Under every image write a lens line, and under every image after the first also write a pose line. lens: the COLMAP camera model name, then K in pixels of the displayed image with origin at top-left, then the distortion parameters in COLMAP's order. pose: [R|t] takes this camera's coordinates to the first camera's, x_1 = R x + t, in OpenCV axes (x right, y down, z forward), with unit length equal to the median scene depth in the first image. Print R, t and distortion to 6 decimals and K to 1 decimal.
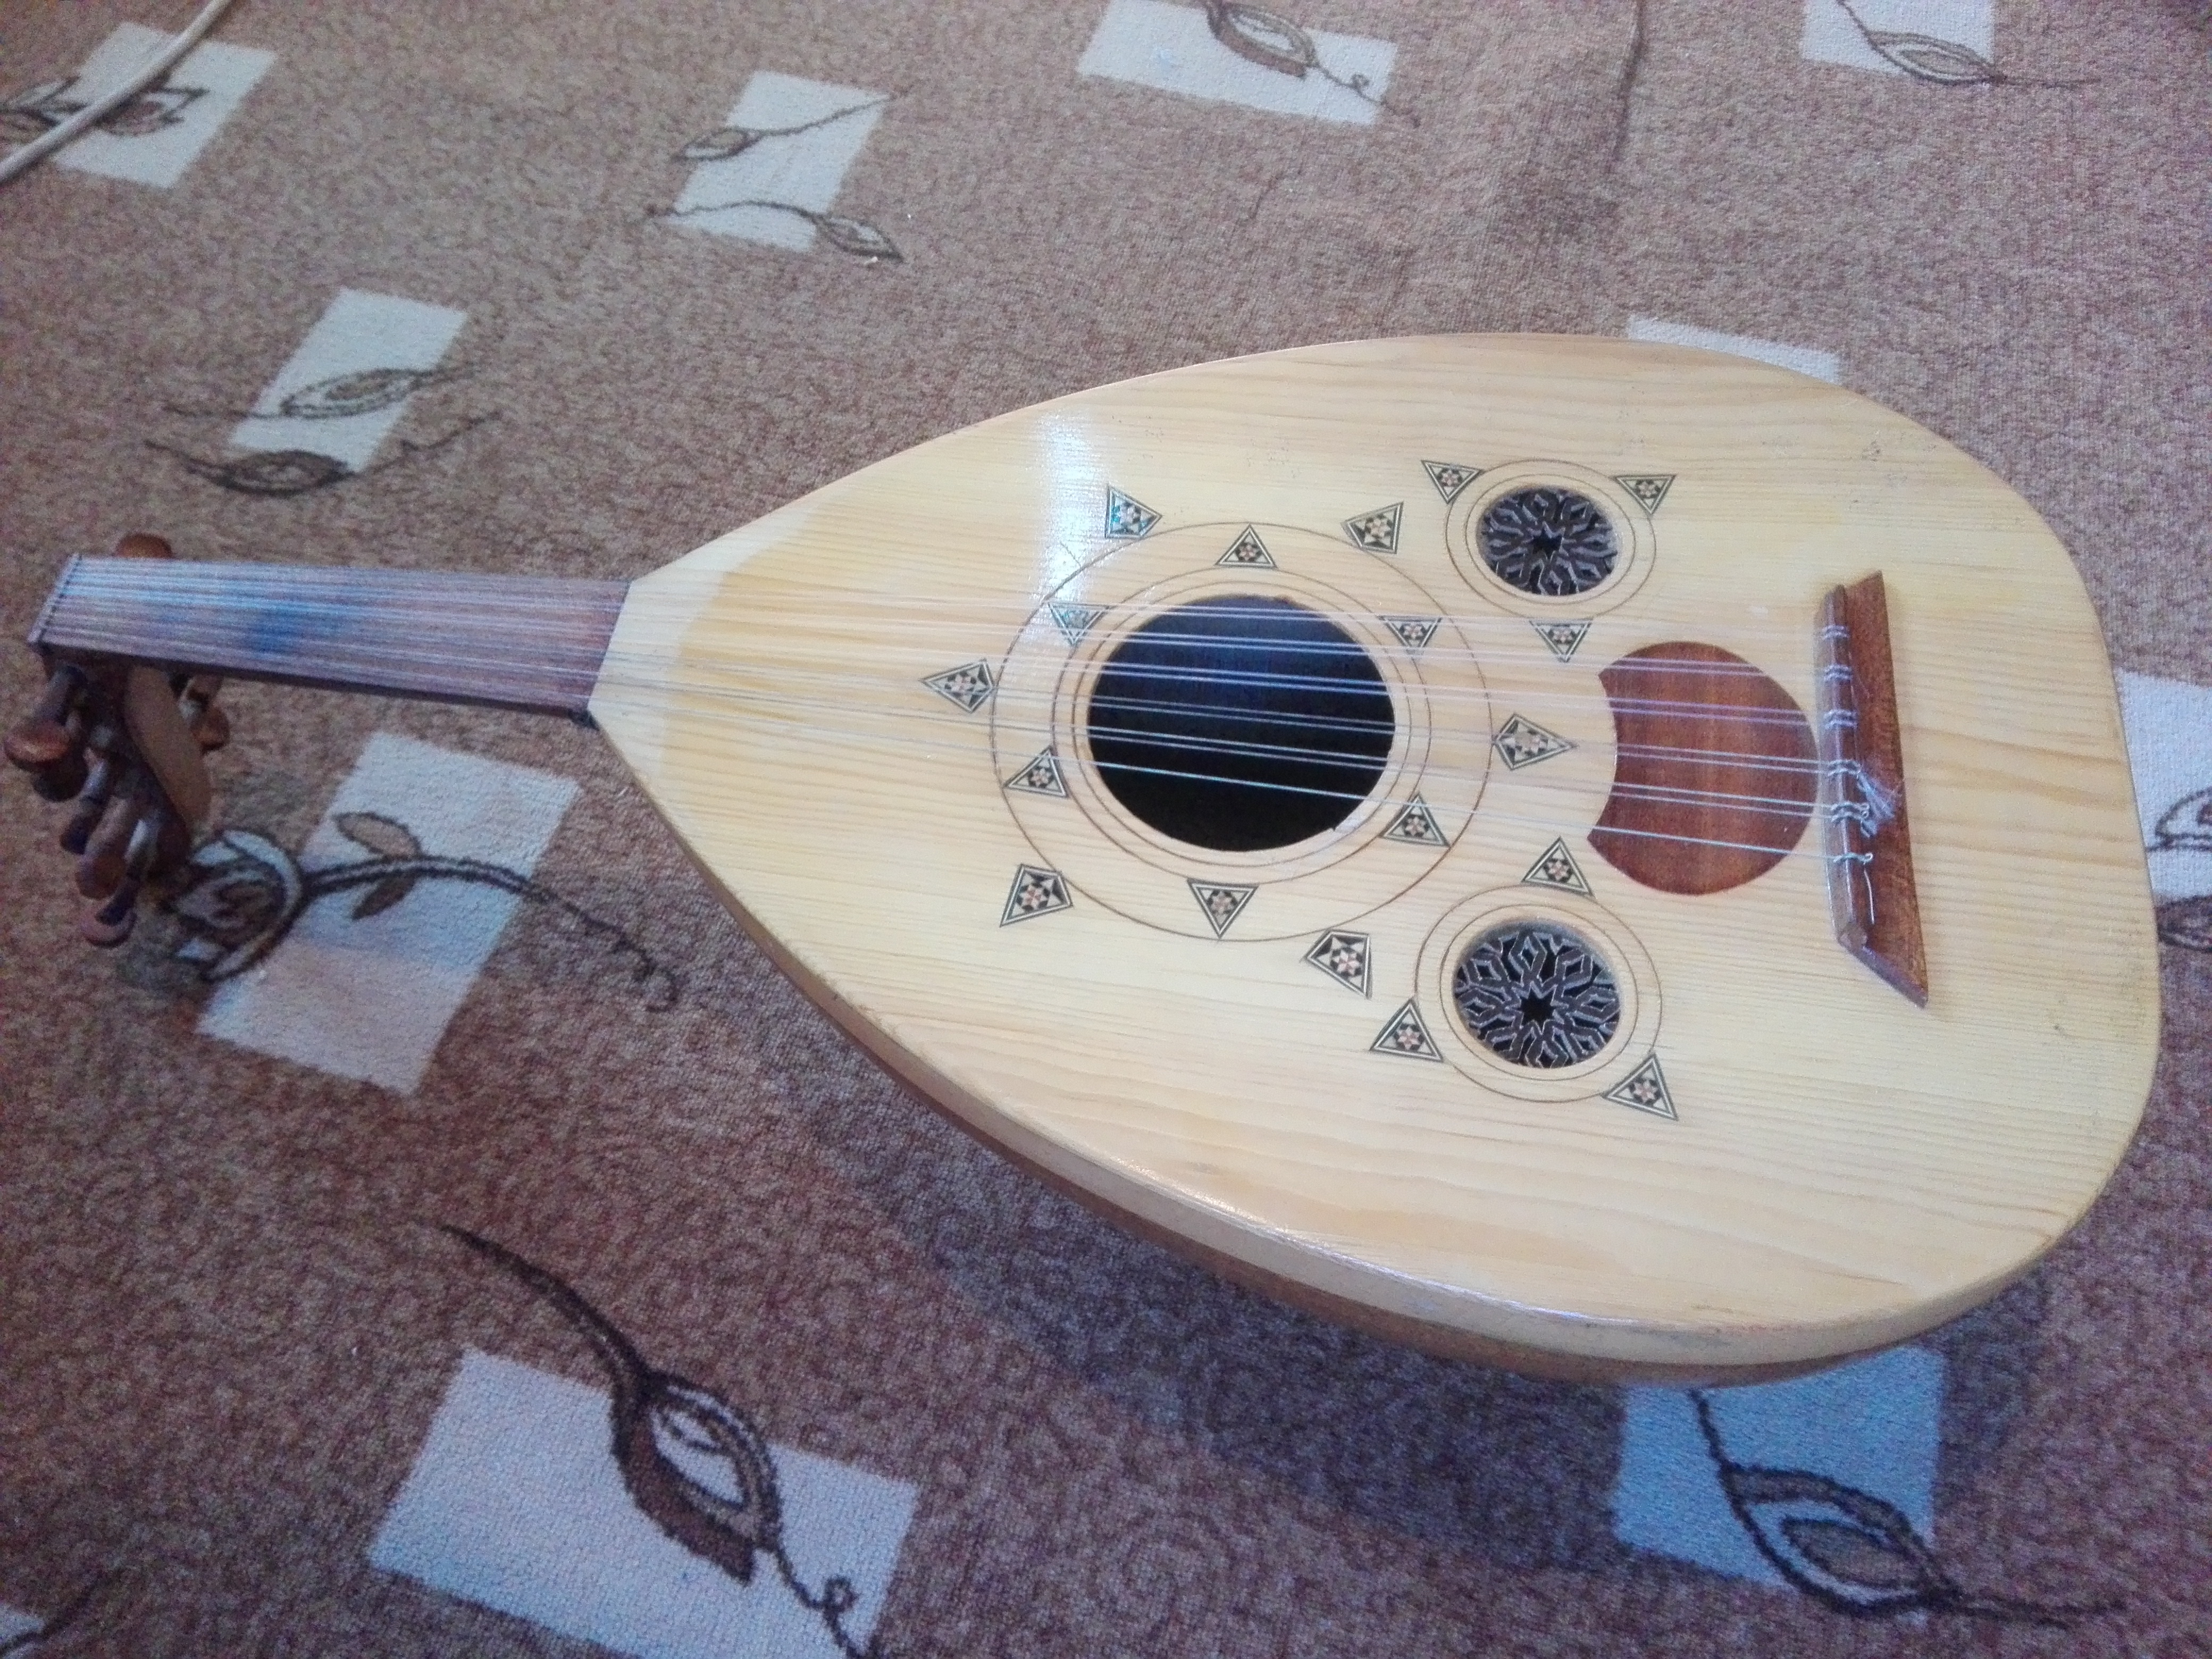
lens RADIAL K [[1748.2, 0, 1106.0], [0, 1748.2, 829.5], [0, 0, 1]] dist [0.076524, -0.200760]
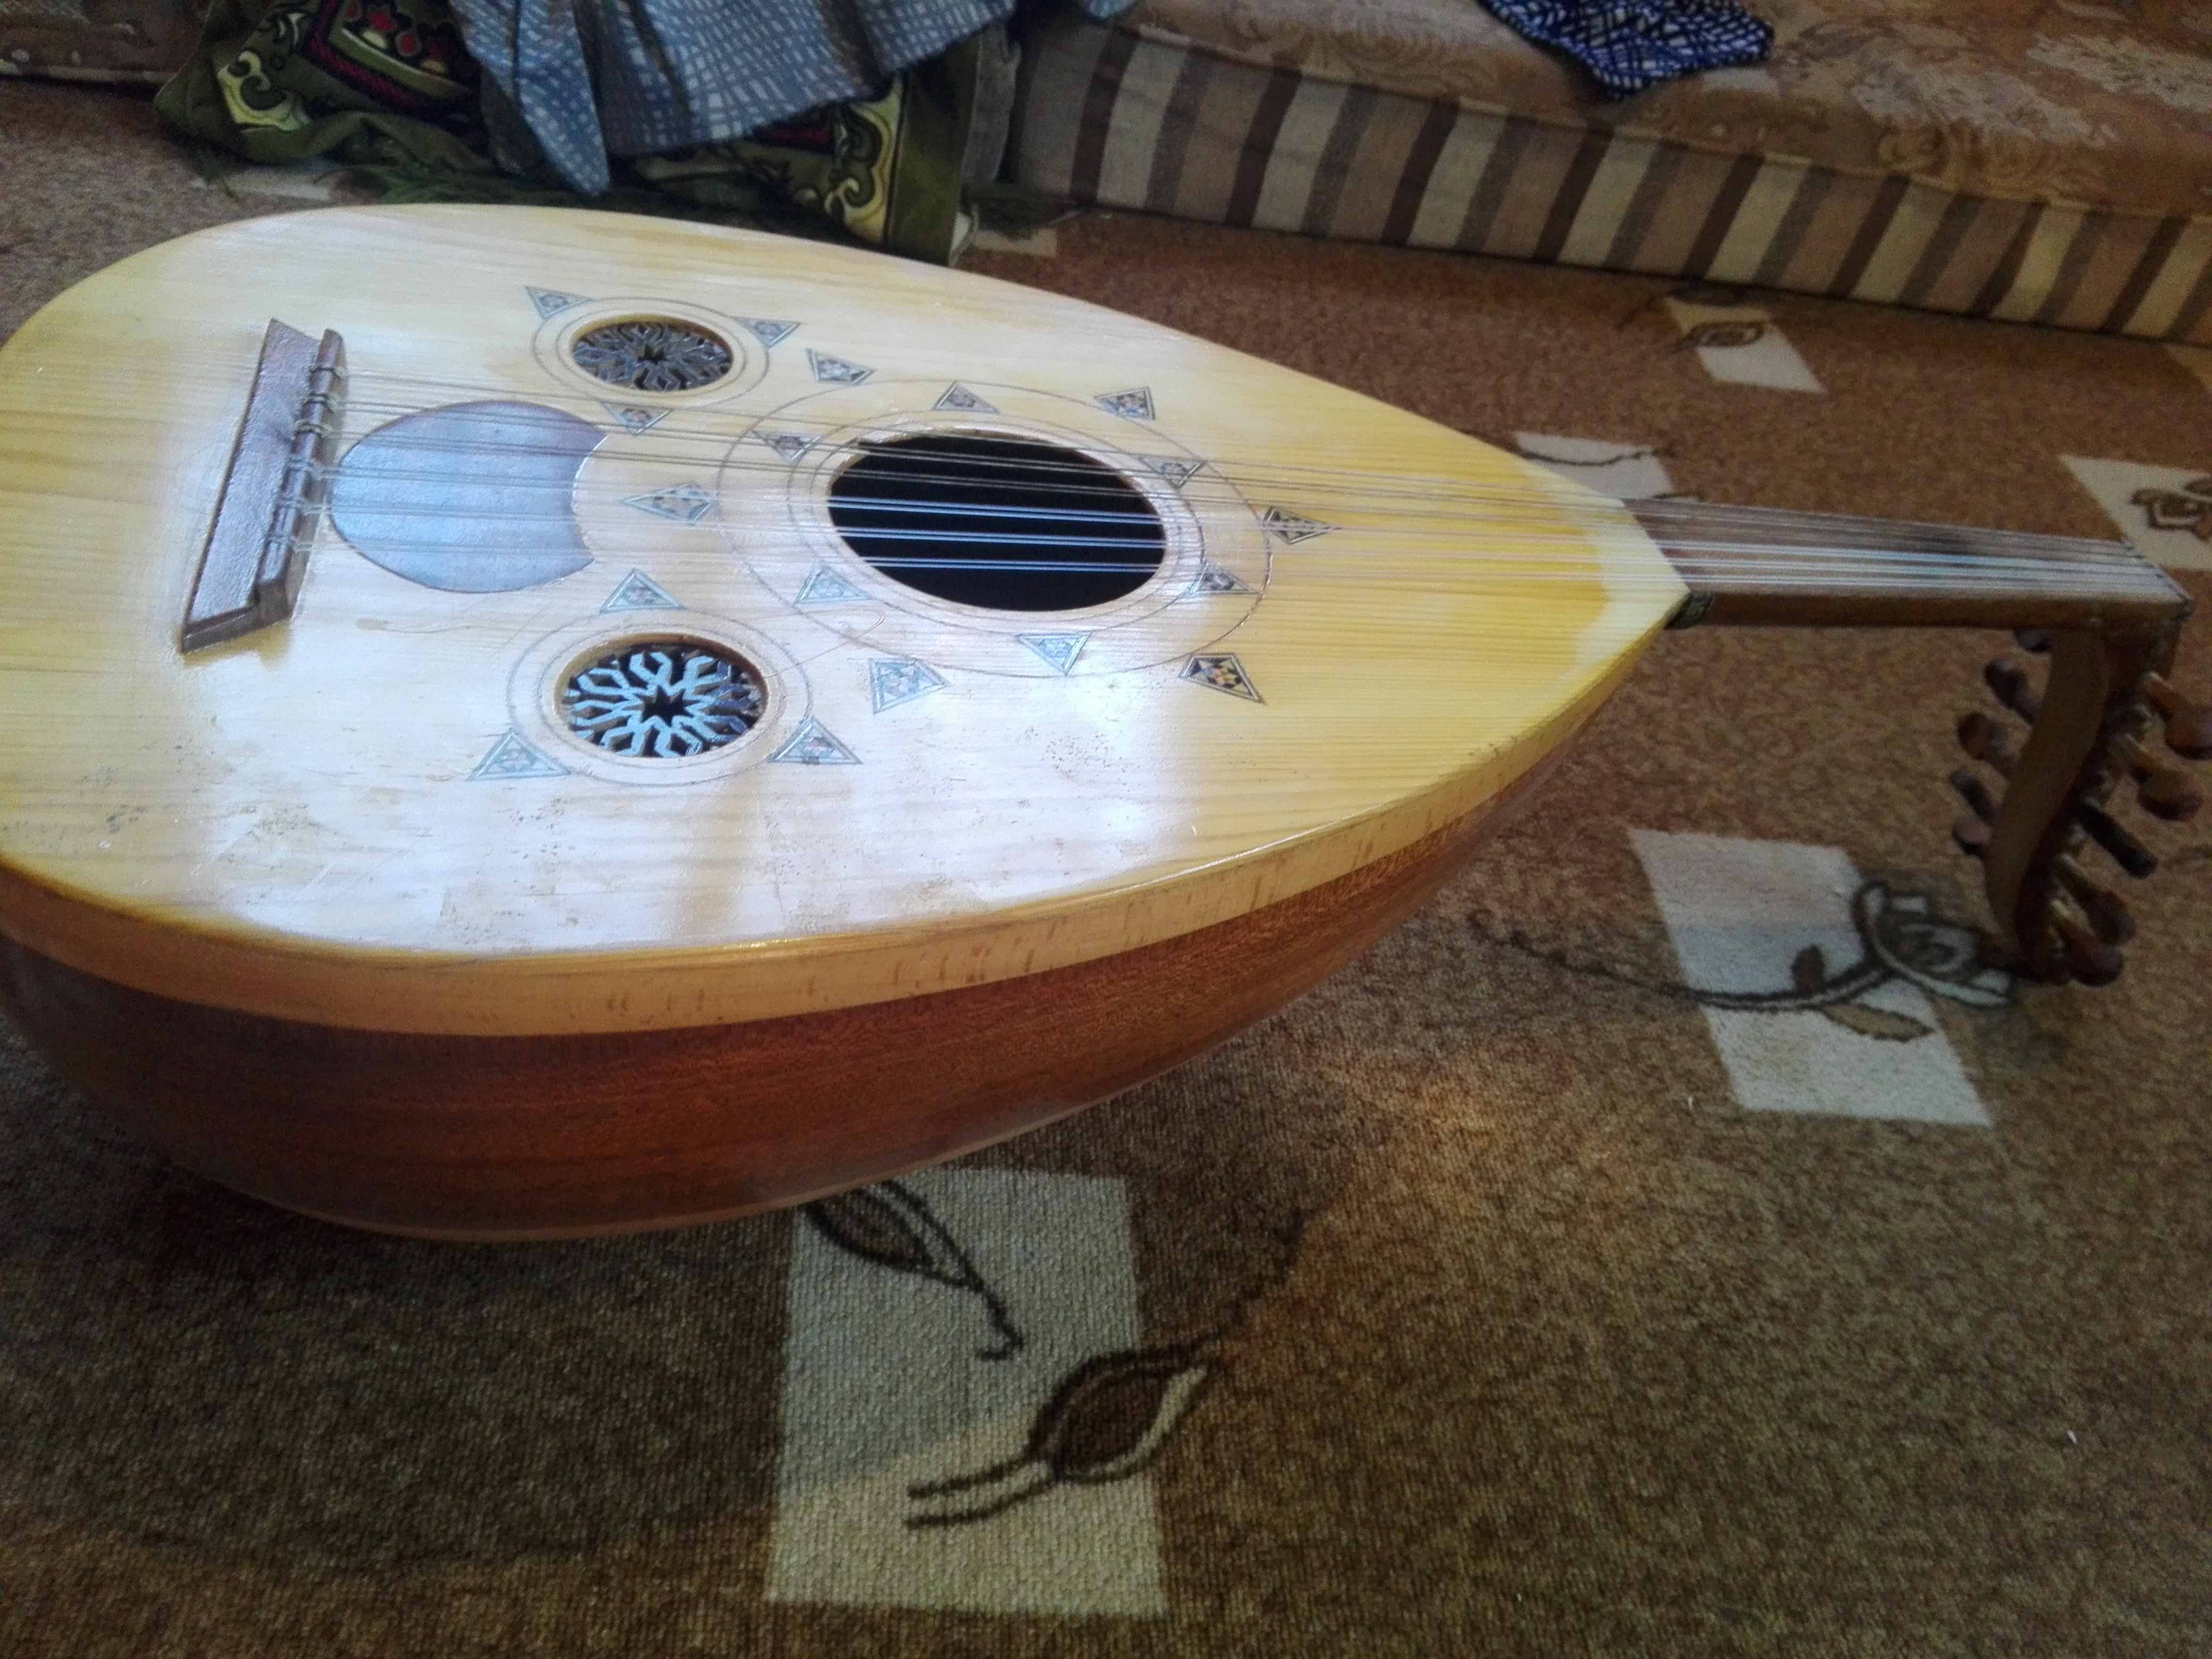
lens RADIAL K [[1728.1, 0, 1106.0], [0, 1728.1, 829.5], [0, 0, 1]] dist [0.081541, -0.193691]
pose [[-0.932208, 0.133028, -0.336589, 0.327393], [-0.357238, -0.189044, 0.914682, -0.876789], [0.058048, 0.972916, 0.223751, 0.905018]]
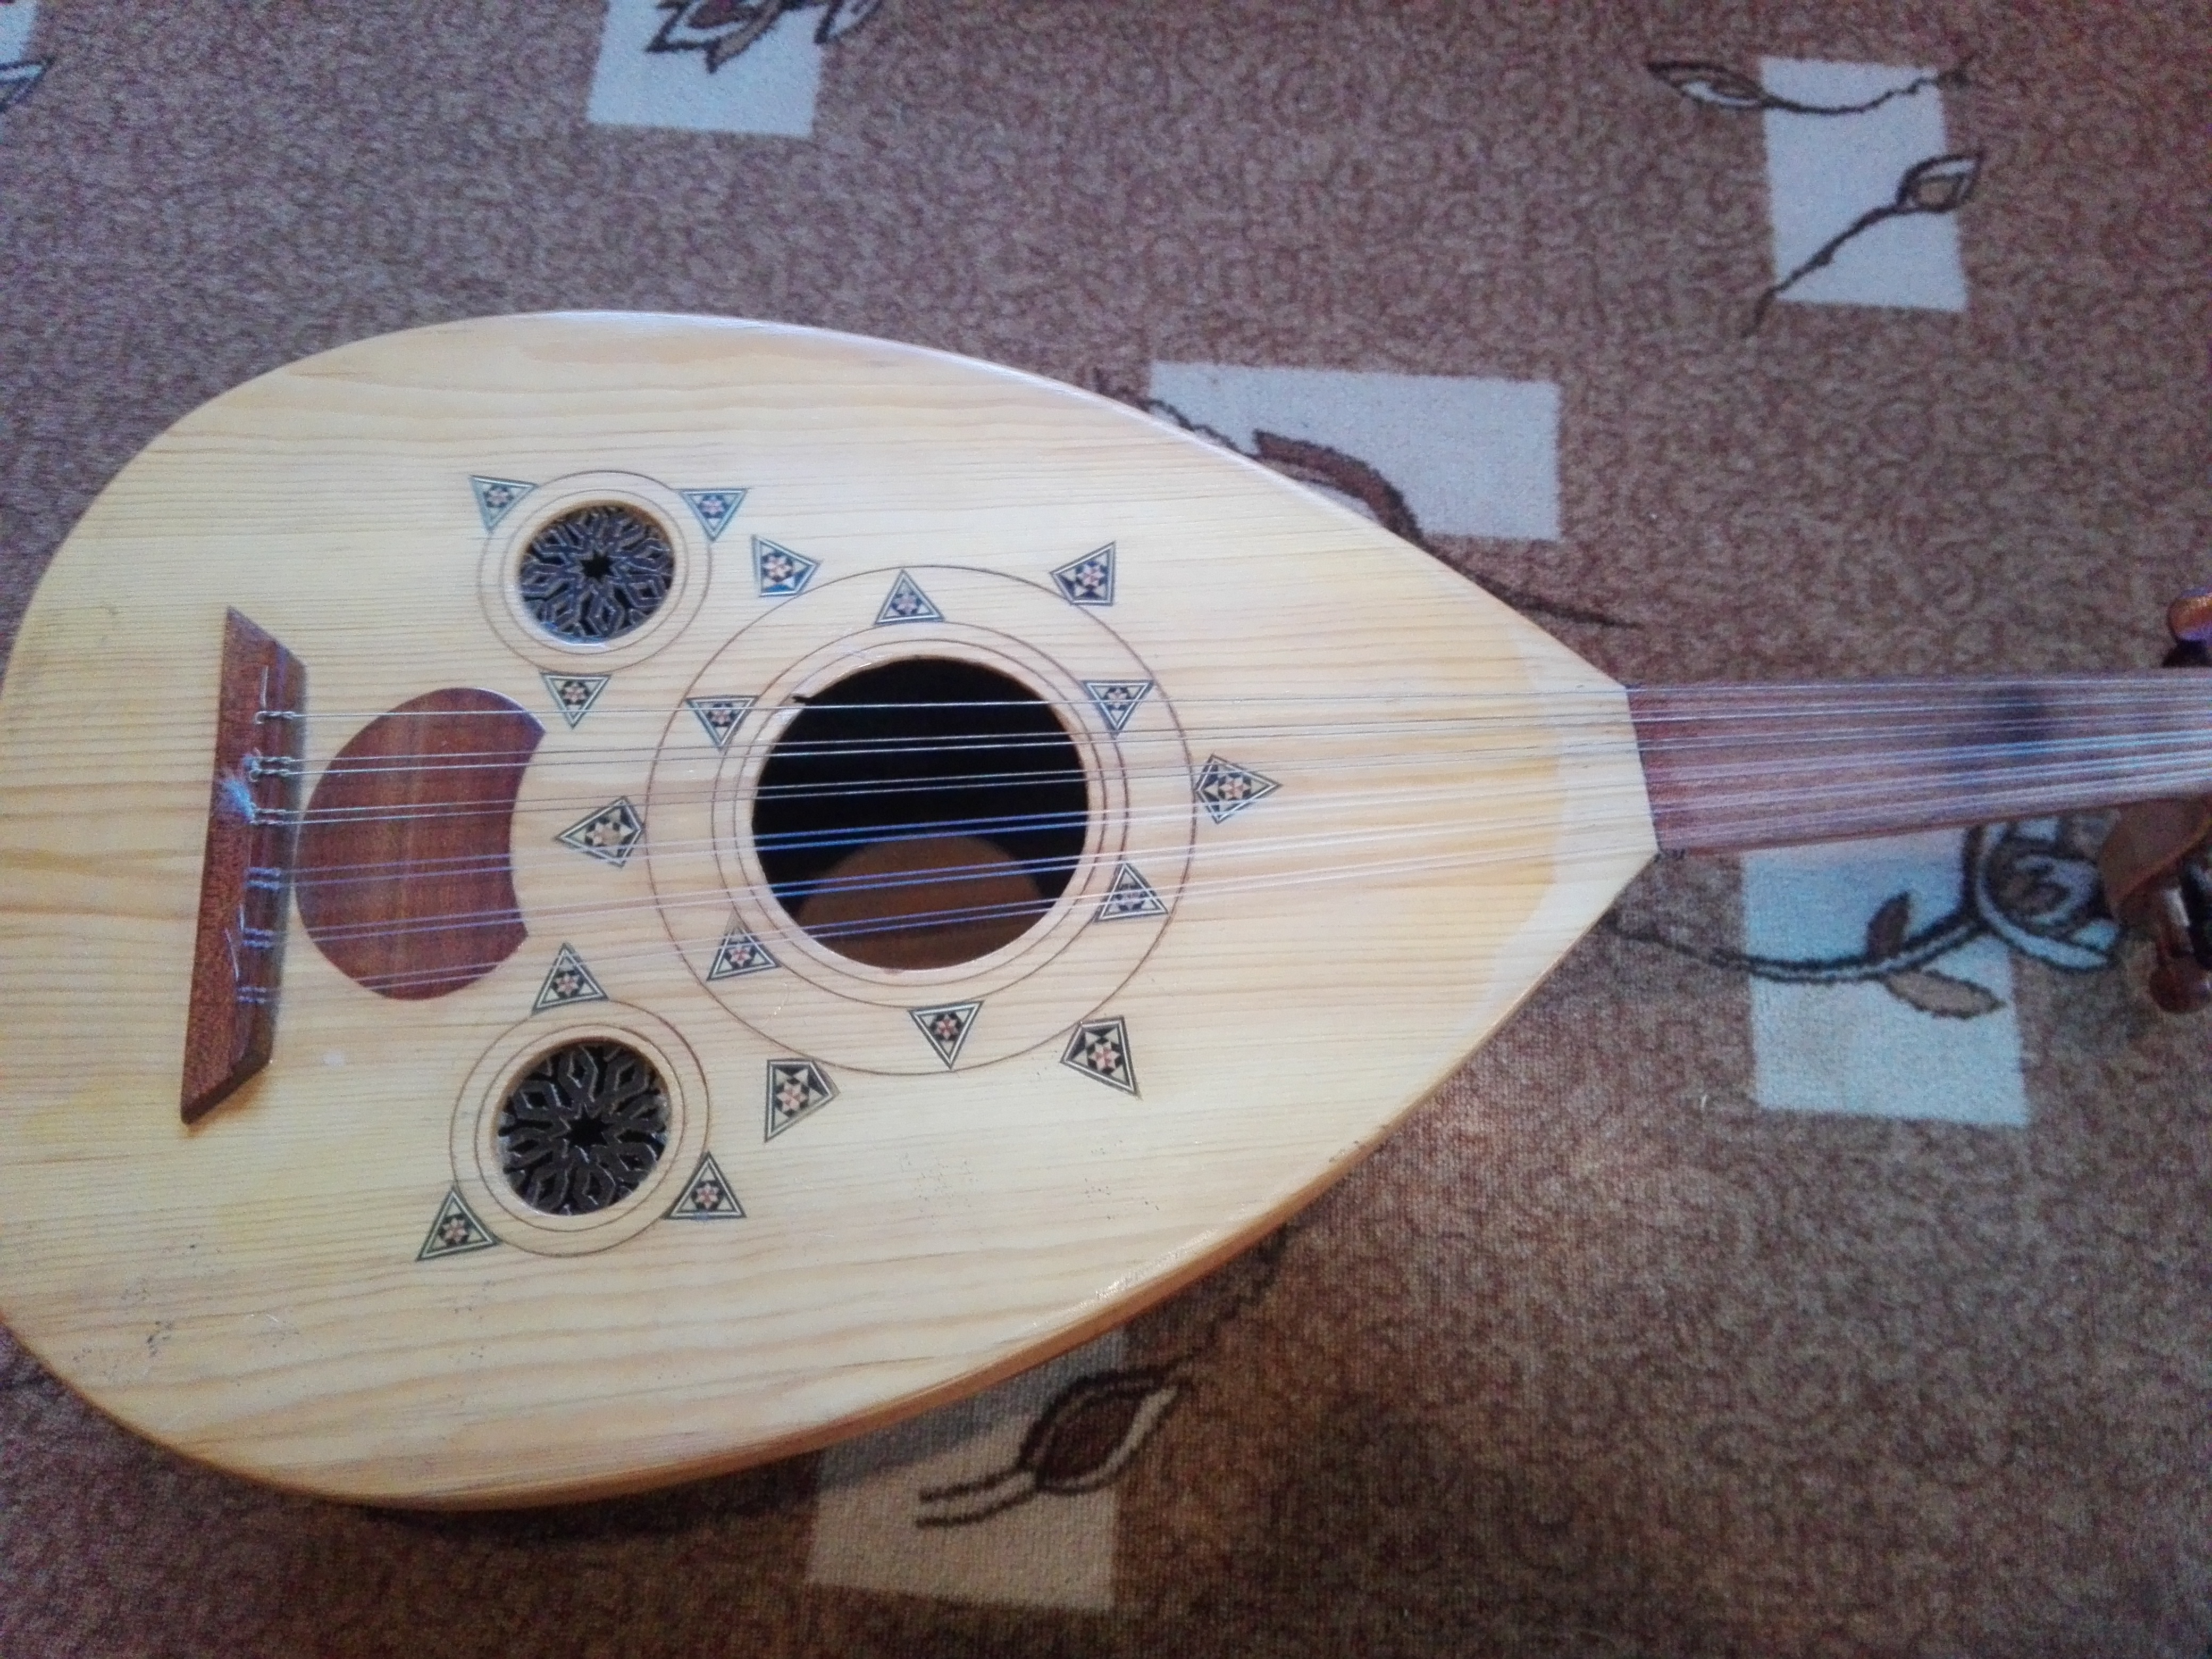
lens RADIAL K [[1748.2, 0, 1106.0], [0, 1748.2, 829.5], [0, 0, 1]] dist [0.076524, -0.200760]
pose [[-0.974106, 0.221282, -0.046387, 0.026068], [-0.175007, -0.608073, 0.774351, -0.745262], [0.143143, 0.762418, 0.631053, 0.422442]]
